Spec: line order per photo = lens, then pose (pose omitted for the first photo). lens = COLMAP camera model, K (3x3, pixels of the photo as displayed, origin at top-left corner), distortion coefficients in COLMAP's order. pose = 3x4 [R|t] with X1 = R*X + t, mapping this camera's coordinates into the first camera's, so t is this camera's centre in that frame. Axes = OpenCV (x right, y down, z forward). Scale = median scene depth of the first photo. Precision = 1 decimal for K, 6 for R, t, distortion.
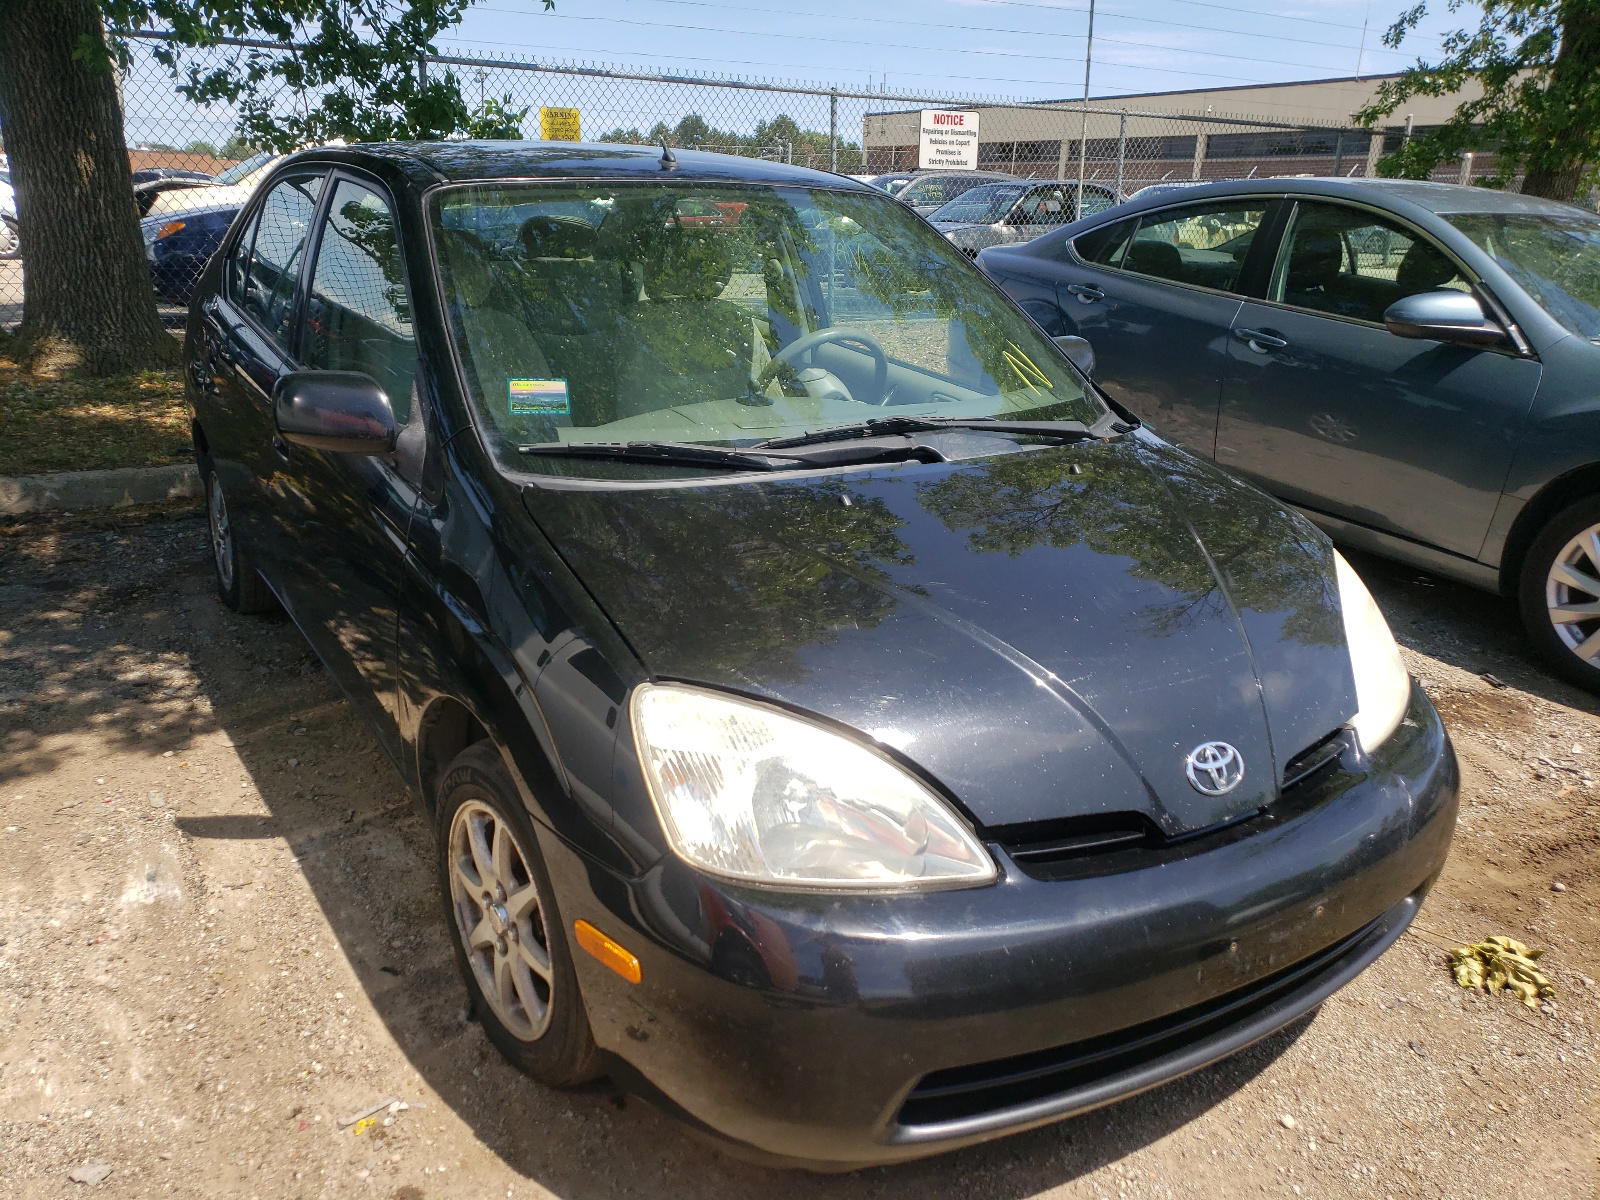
lens RADIAL K [[1358.9, 0, 800.0], [0, 1358.9, 600.0], [0, 0, 1]] dist [0.015532, 0.005931]
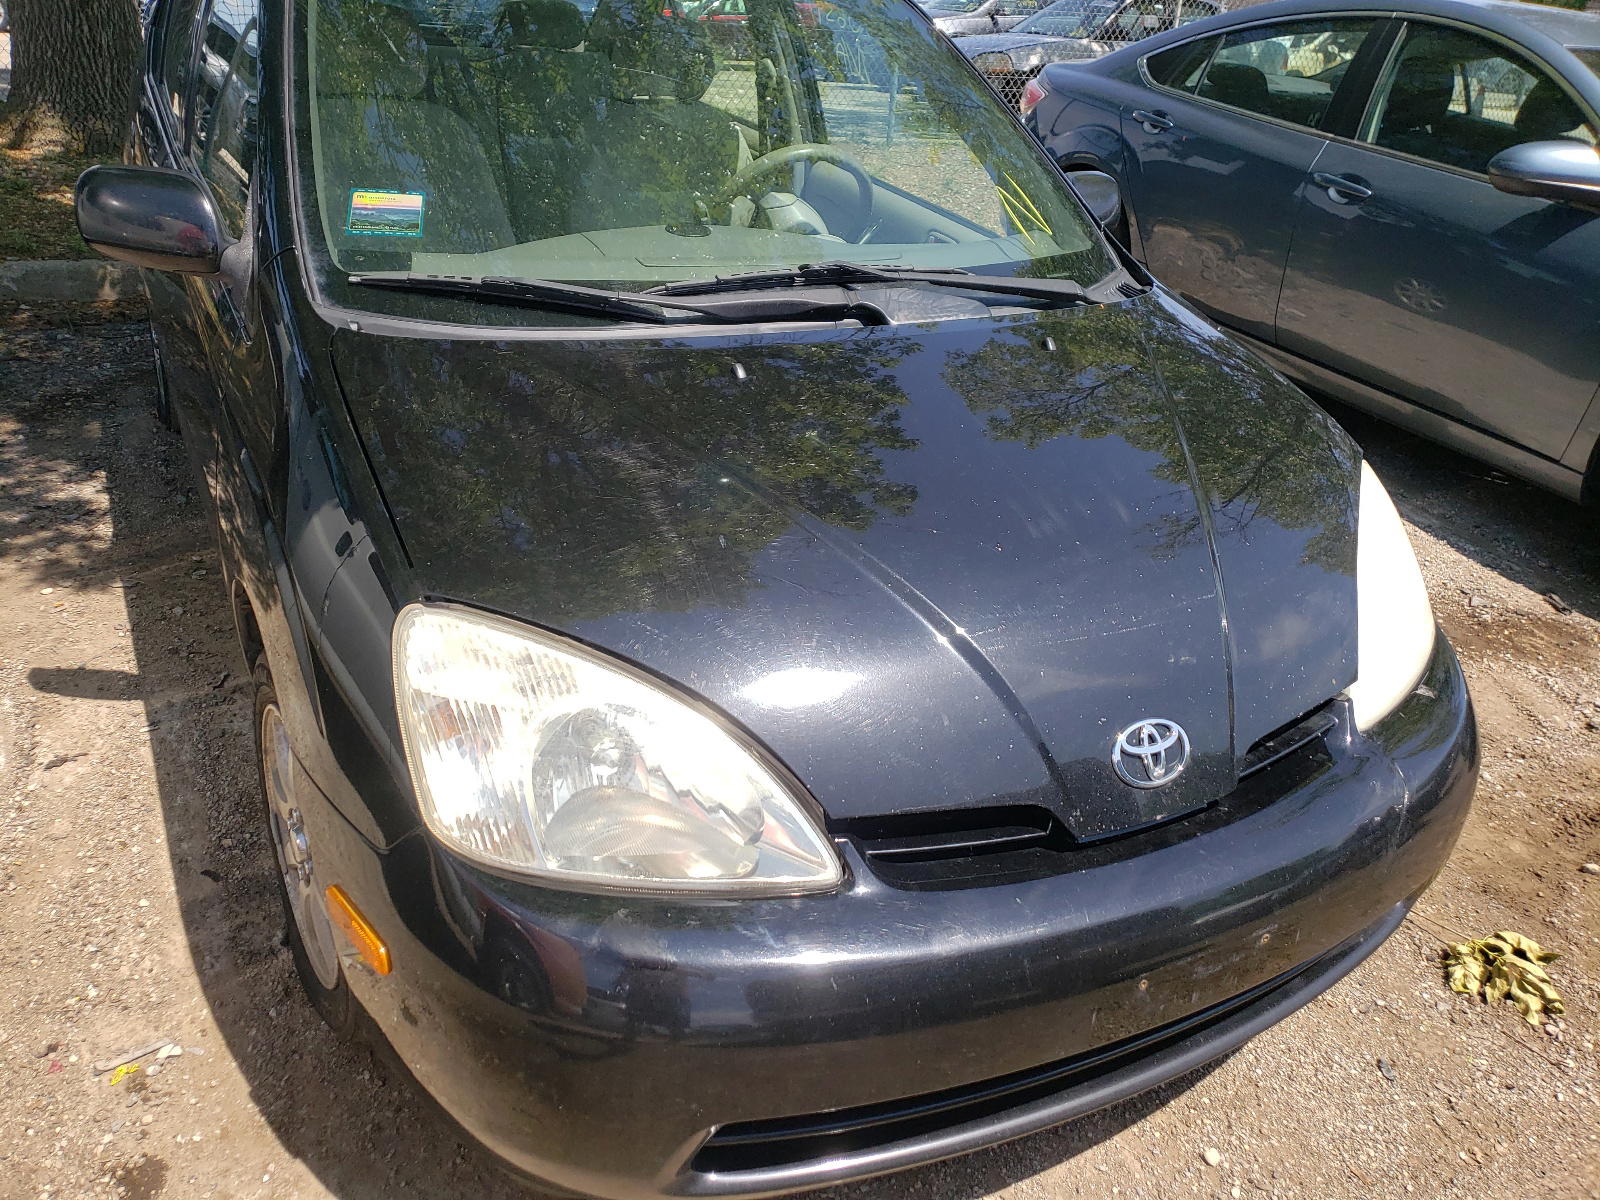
lens RADIAL K [[1360.8, 0, 800.0], [0, 1360.8, 600.0], [0, 0, 1]] dist [0.010318, -0.002620]
pose [[0.996482, 0.070506, -0.045300, 0.104037], [-0.064199, 0.989677, 0.128132, -0.040023], [0.053867, -0.124773, 0.990722, 0.174883]]
